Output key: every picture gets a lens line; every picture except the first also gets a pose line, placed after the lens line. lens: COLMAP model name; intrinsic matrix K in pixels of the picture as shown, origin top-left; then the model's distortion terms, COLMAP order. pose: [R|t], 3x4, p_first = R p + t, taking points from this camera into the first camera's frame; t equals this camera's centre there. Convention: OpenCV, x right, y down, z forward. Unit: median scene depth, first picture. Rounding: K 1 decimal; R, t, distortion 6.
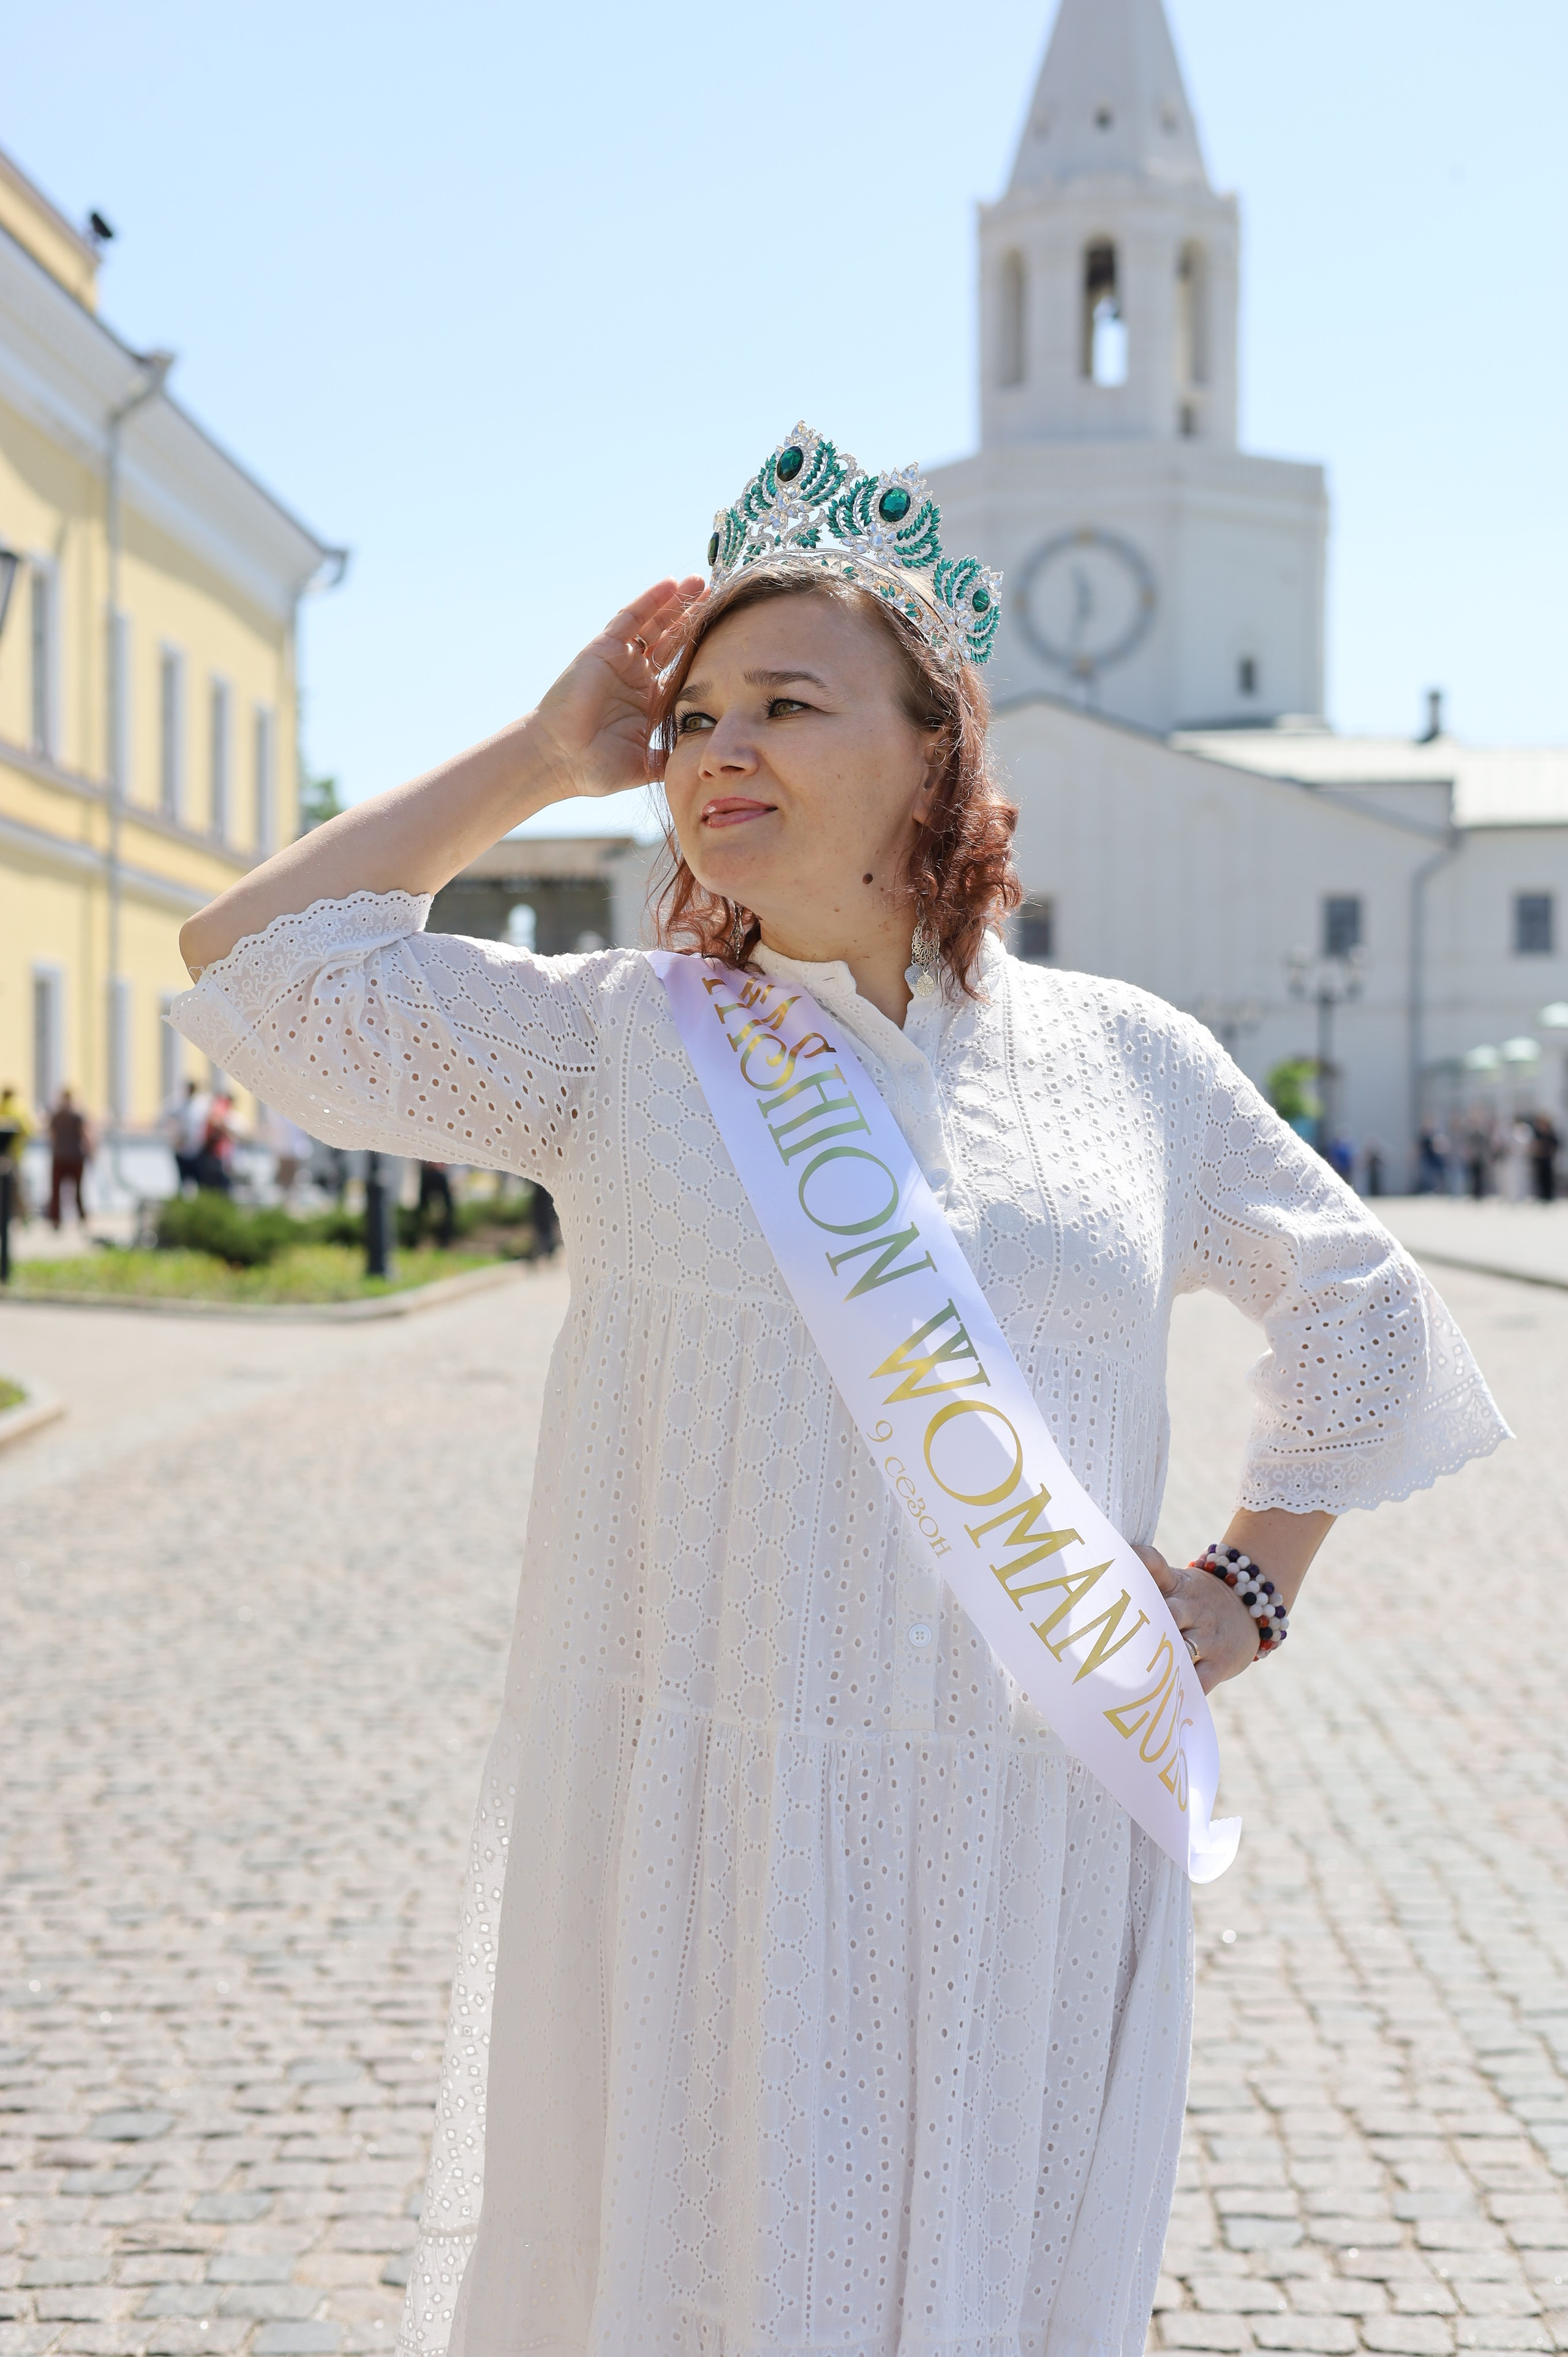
lens RADIAL K [[3405.5, 0, 796.8], [0, 3405.5, 1148.3], [0, 0, 1]] dist [0.080055, -0.359957]
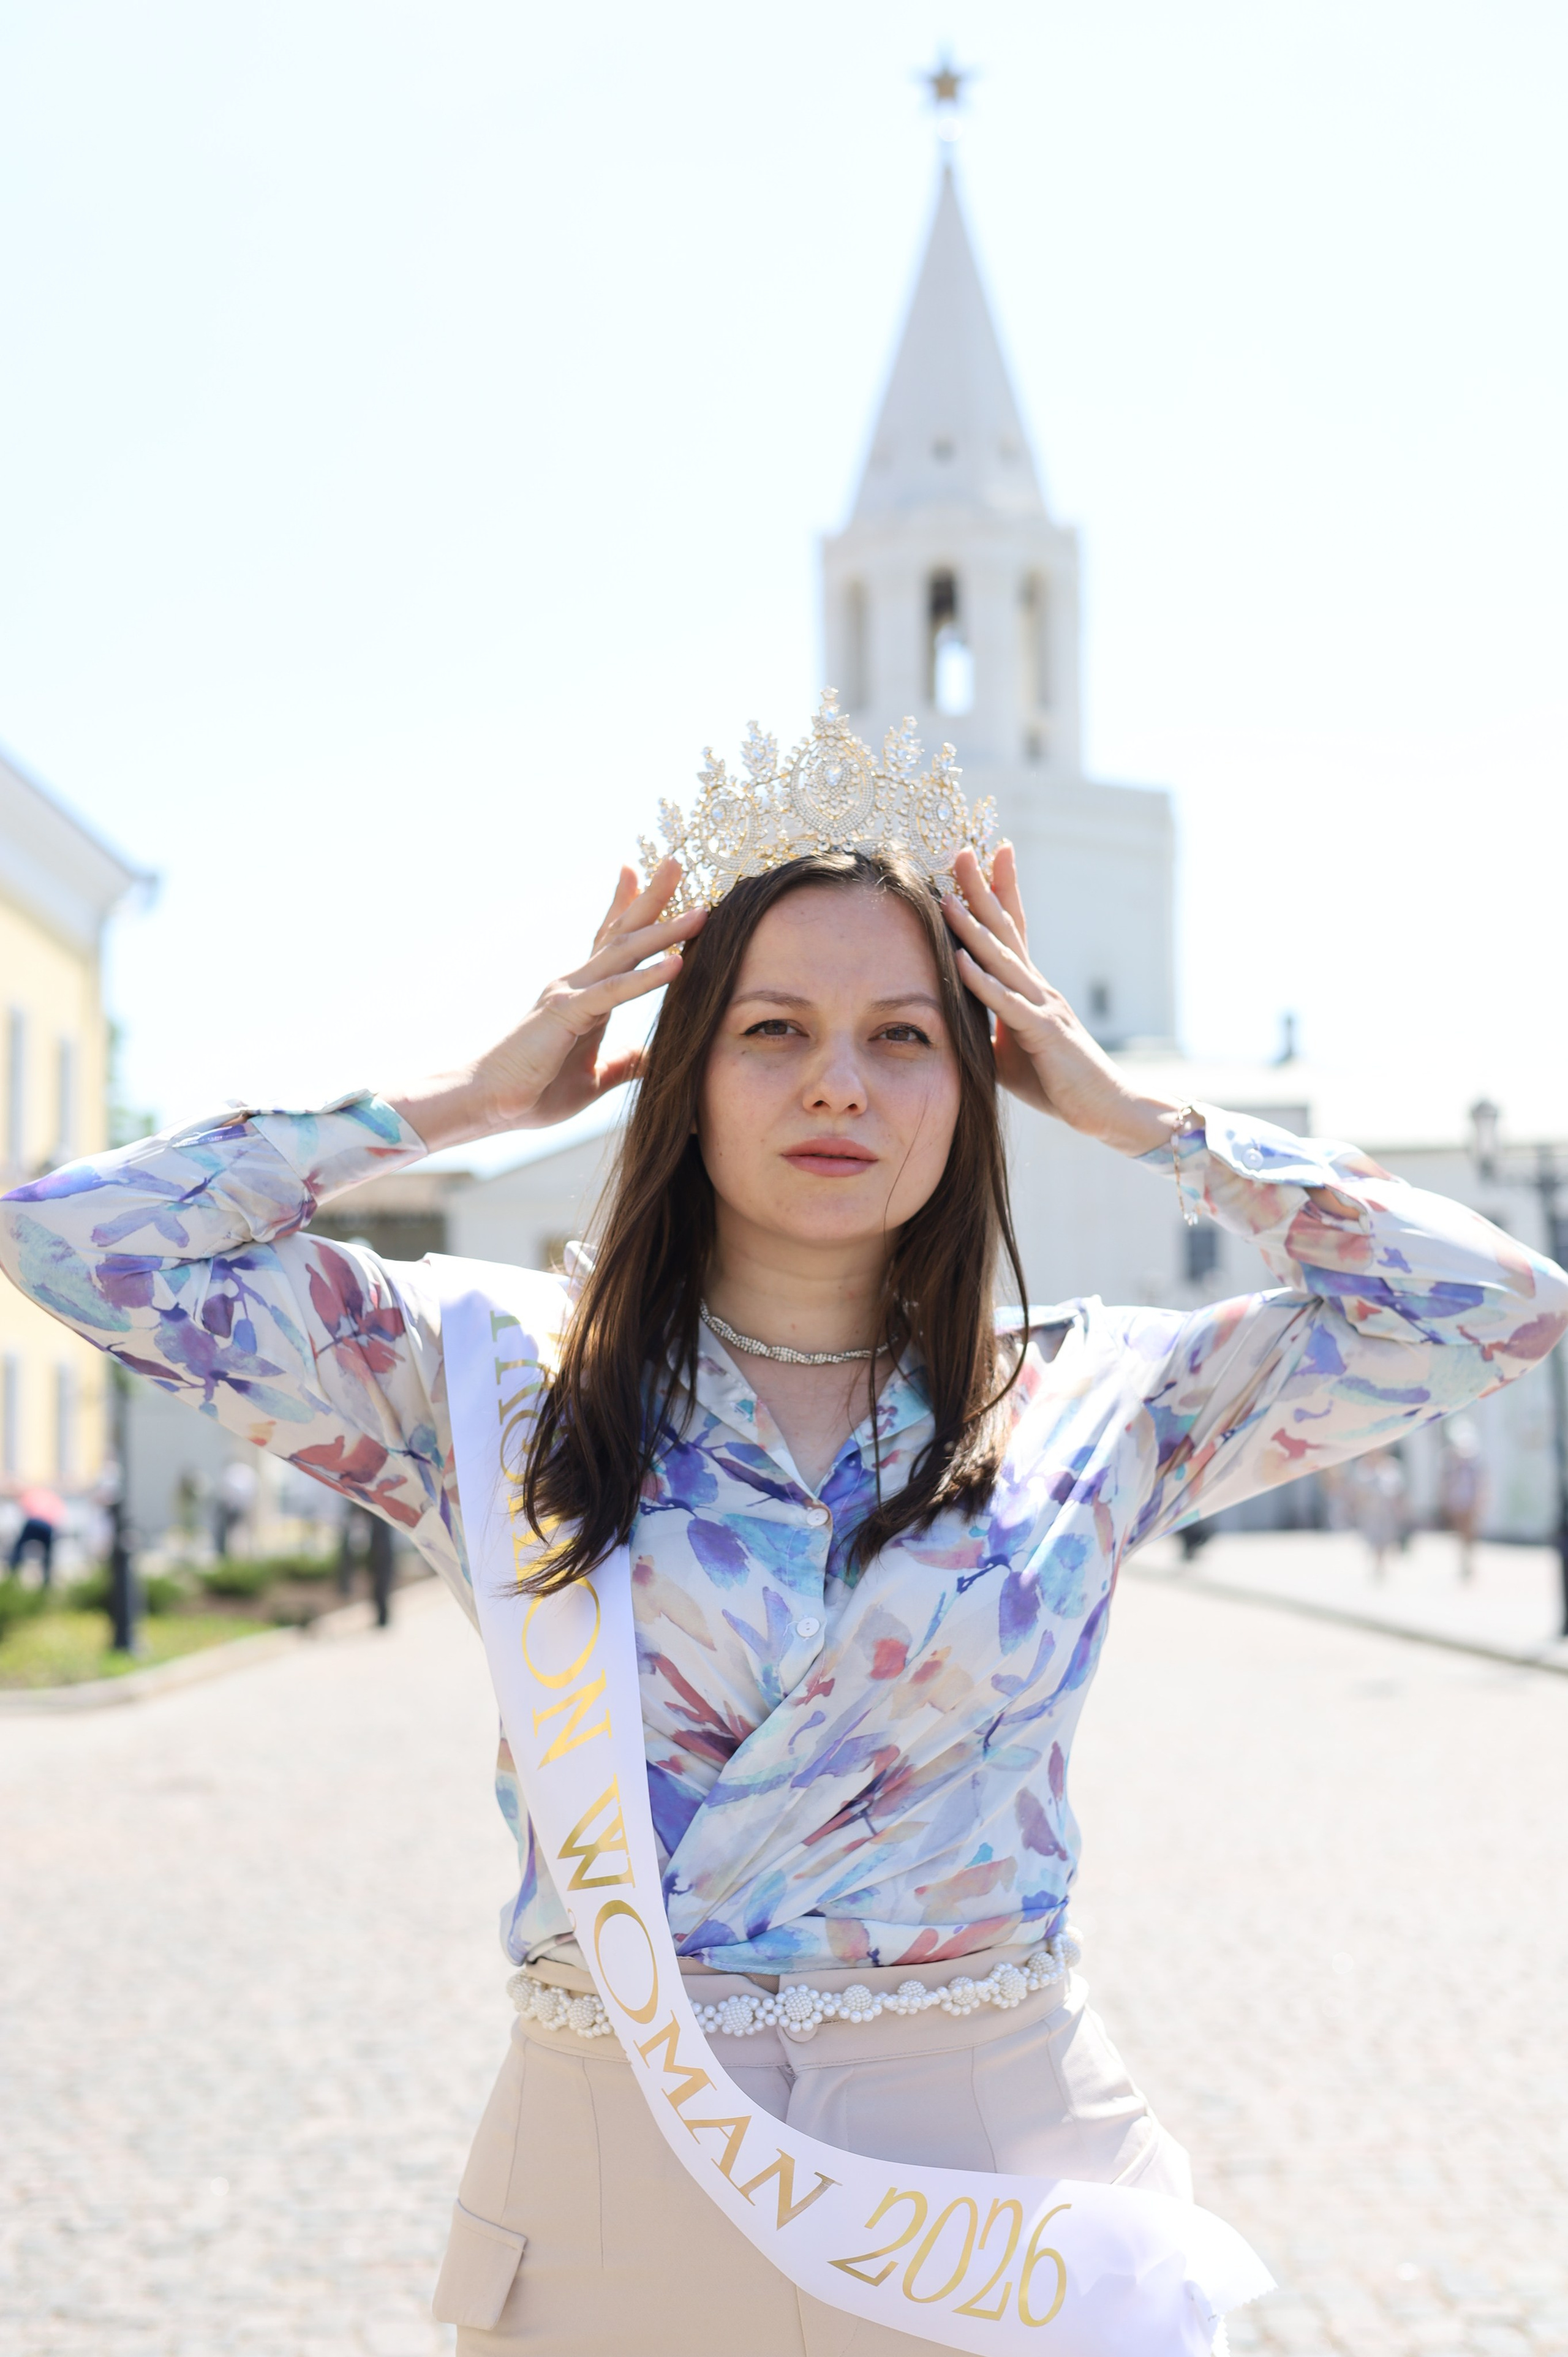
lens RADIAL K [[3405.5, 0, 796.8], [0, 3405.5, 1148.3], [0, 0, 1]] dist [0.080055, -0.359957]
pose [[0.999207, -0.009415, 0.038699, 0.047549], [0.013157, 0.995138, -0.097607, -0.009396], [-0.037591, 0.098039, 0.994472, 0.219437]]
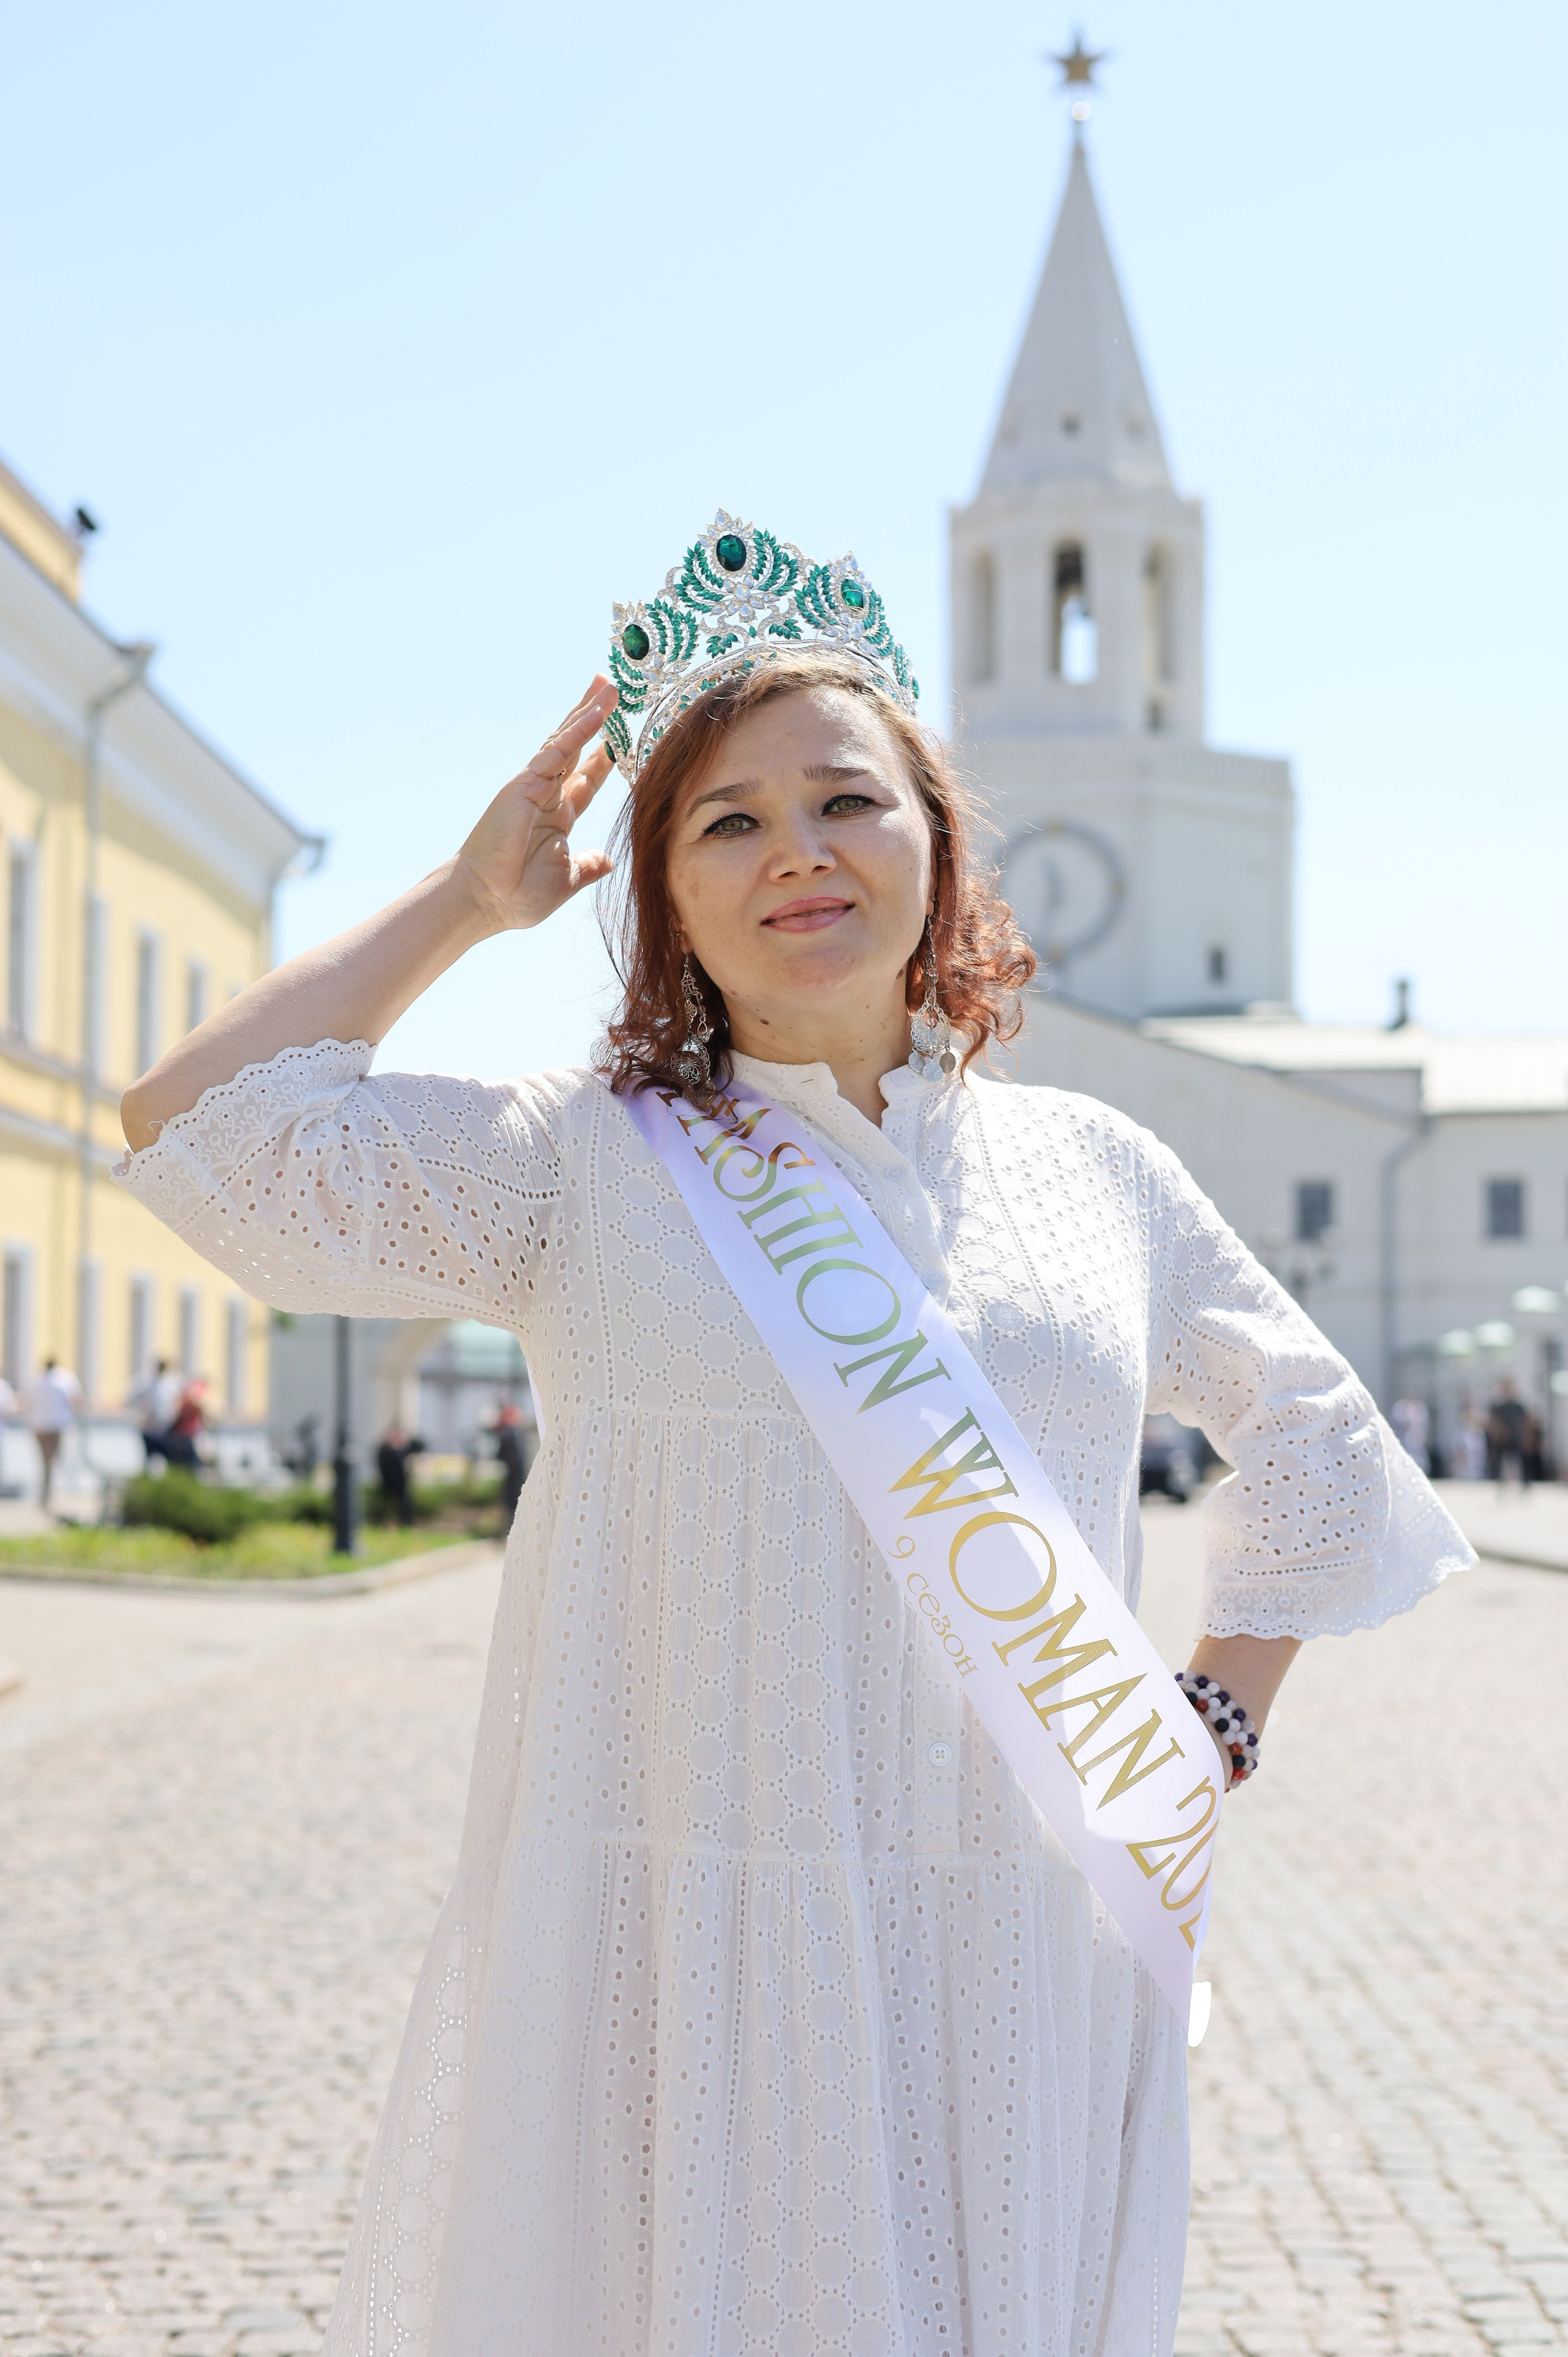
lens RADIAL K [[3405.5, 0, 796.8], [0, 3405.5, 1148.3], [0, 0, 1]] dist [0.080055, -0.359957]
pose [[0.999971, 0.001201, 0.007534, 0.001757], [-0.000556, 0.996383, -0.084976, 0.010620], [-0.007608, 0.084969, 0.996355, 0.006979]]
